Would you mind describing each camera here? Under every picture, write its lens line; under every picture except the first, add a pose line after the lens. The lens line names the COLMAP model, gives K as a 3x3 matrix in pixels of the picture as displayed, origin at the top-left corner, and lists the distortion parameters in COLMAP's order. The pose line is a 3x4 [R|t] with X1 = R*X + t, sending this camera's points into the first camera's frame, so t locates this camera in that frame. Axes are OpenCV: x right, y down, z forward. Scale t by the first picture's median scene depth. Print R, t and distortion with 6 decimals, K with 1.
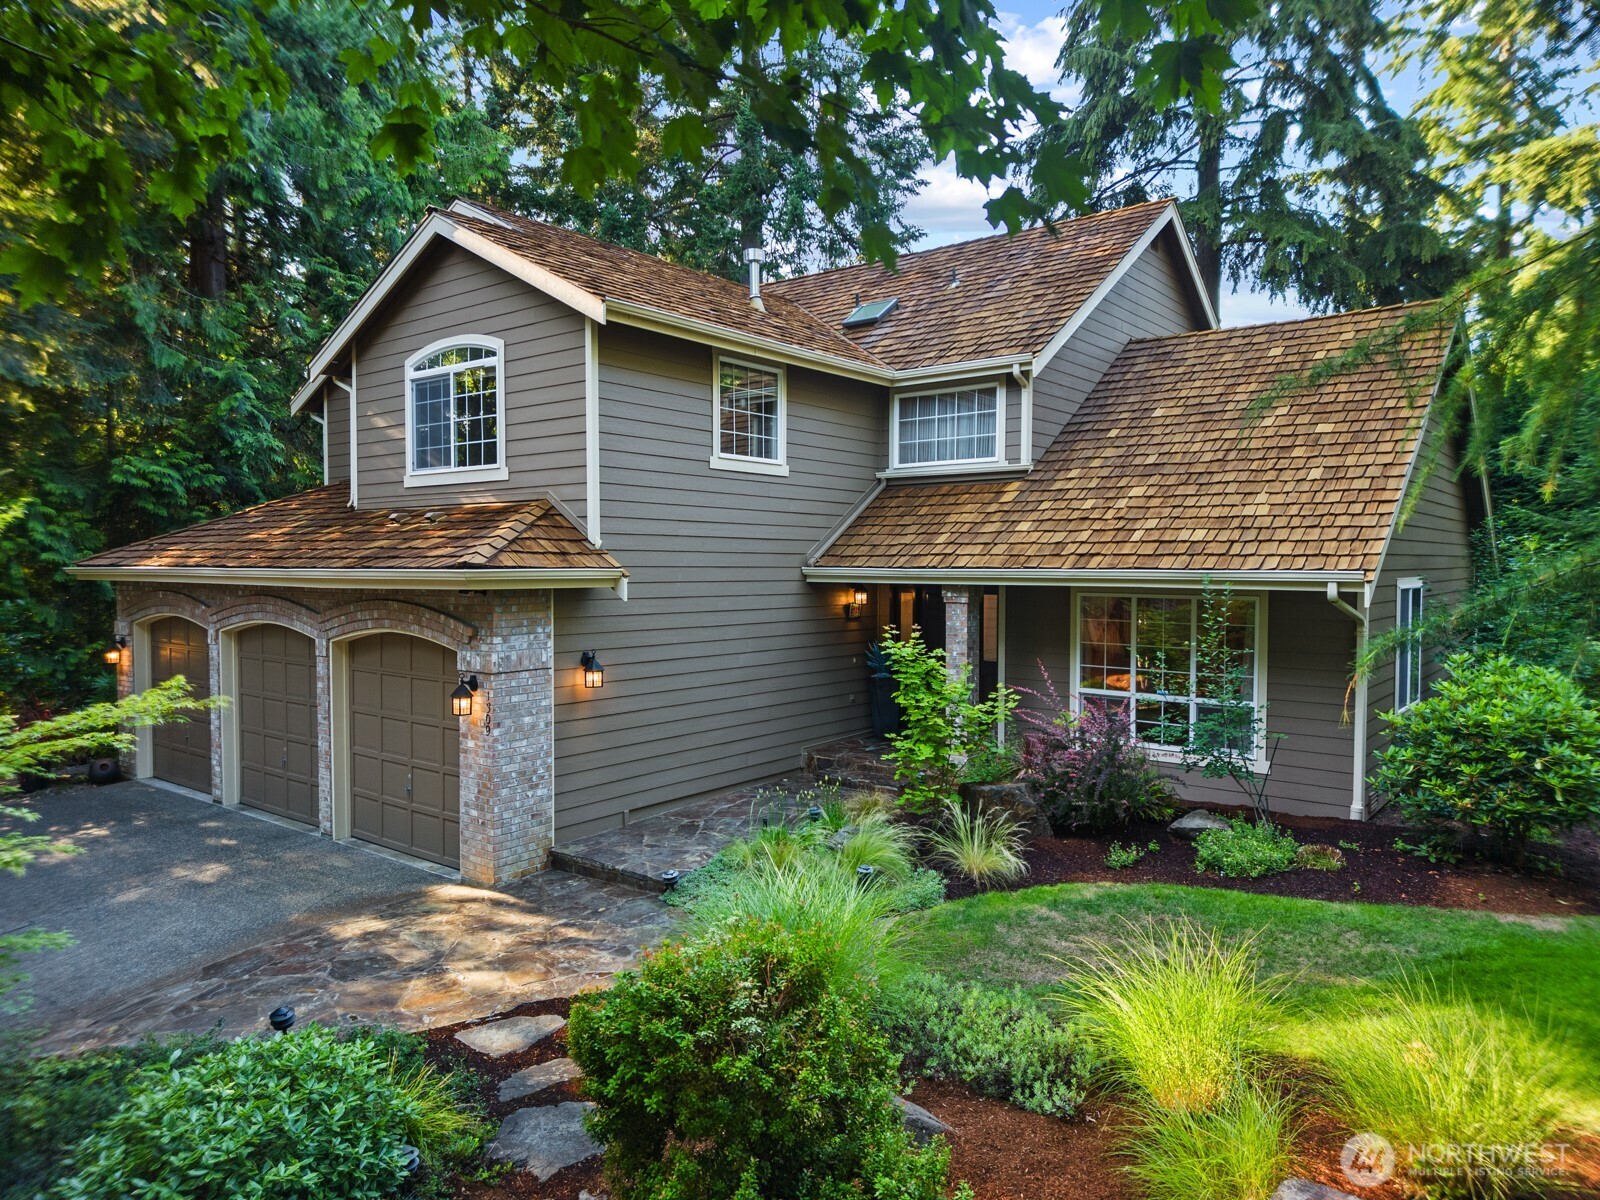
lens RADIAL K [[1074.7, 0, 802.8], [0, 1074.7, 597.3], [0, 0, 1]] dist [0.011653, 0.000840]
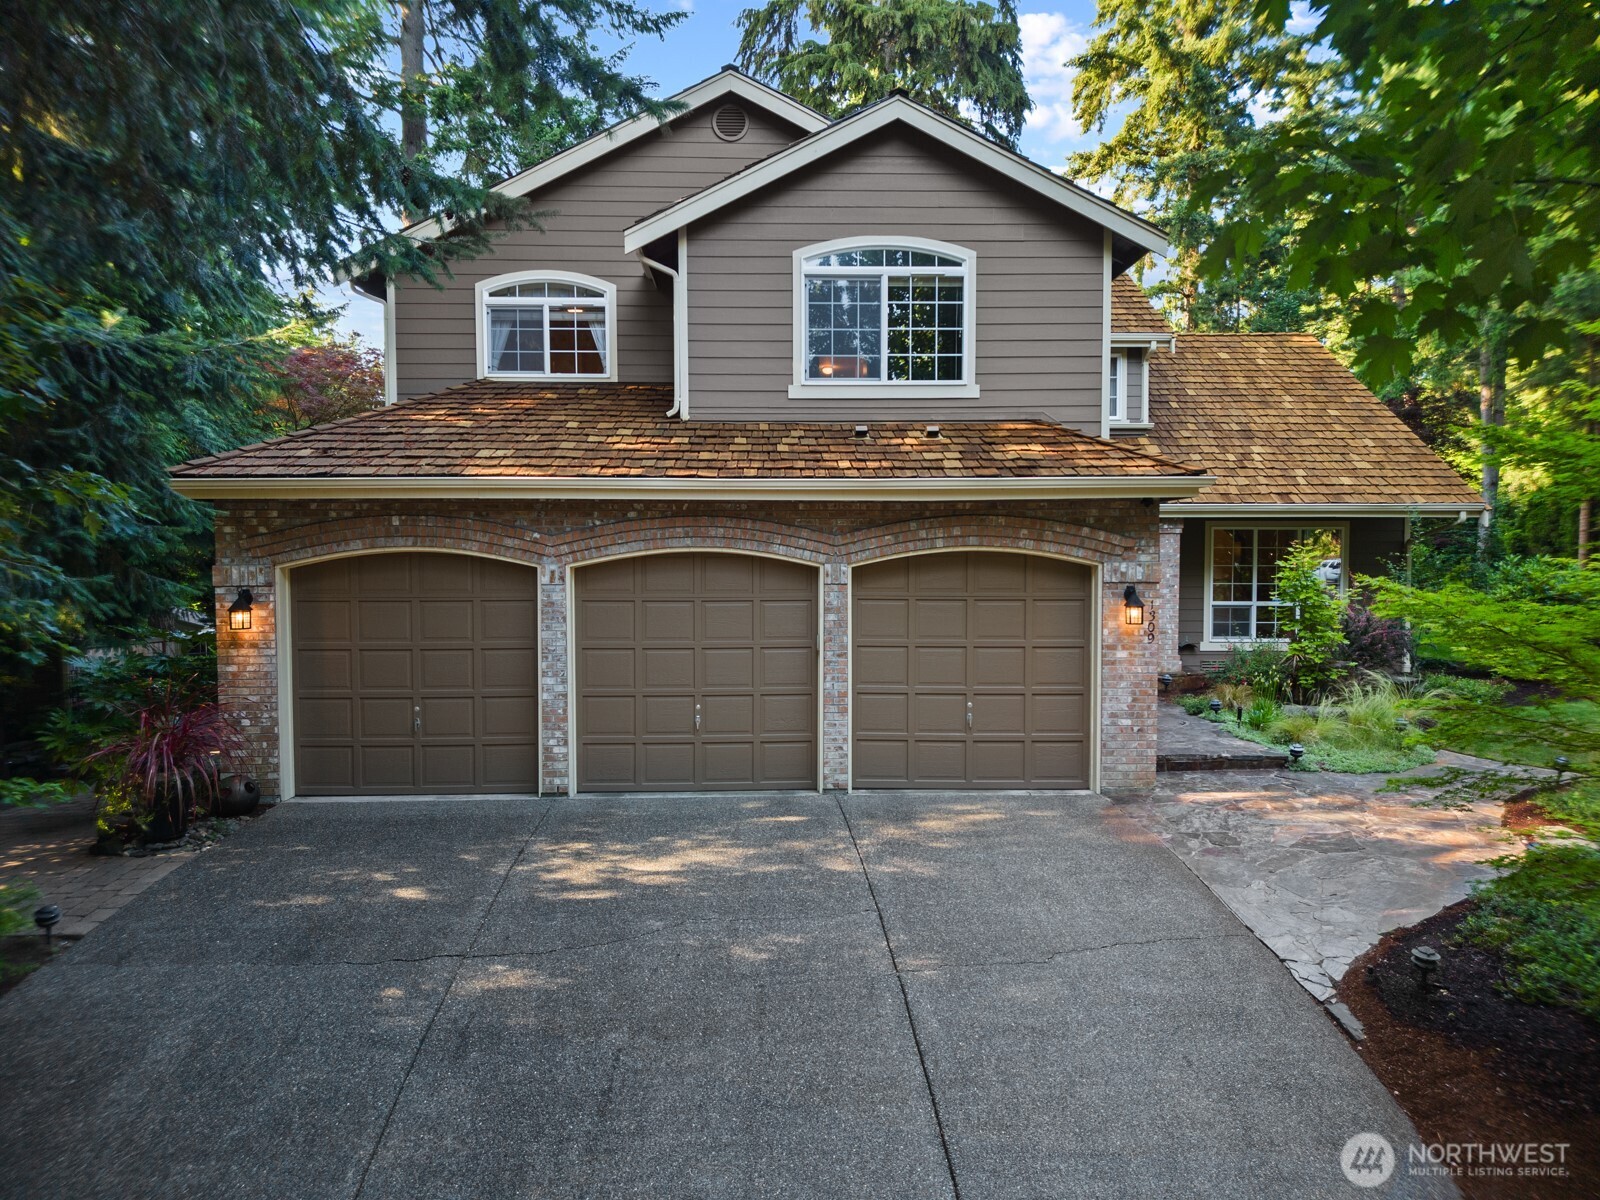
lens RADIAL K [[1074.7, 0, 803.0], [0, 1074.7, 604.8], [0, 0, 1]] dist [0.011653, 0.000840]
pose [[0.769871, -0.033836, 0.637302, -0.994997], [0.025124, 0.999426, 0.022712, 0.049557], [-0.637704, -0.001474, 0.770280, 0.348324]]
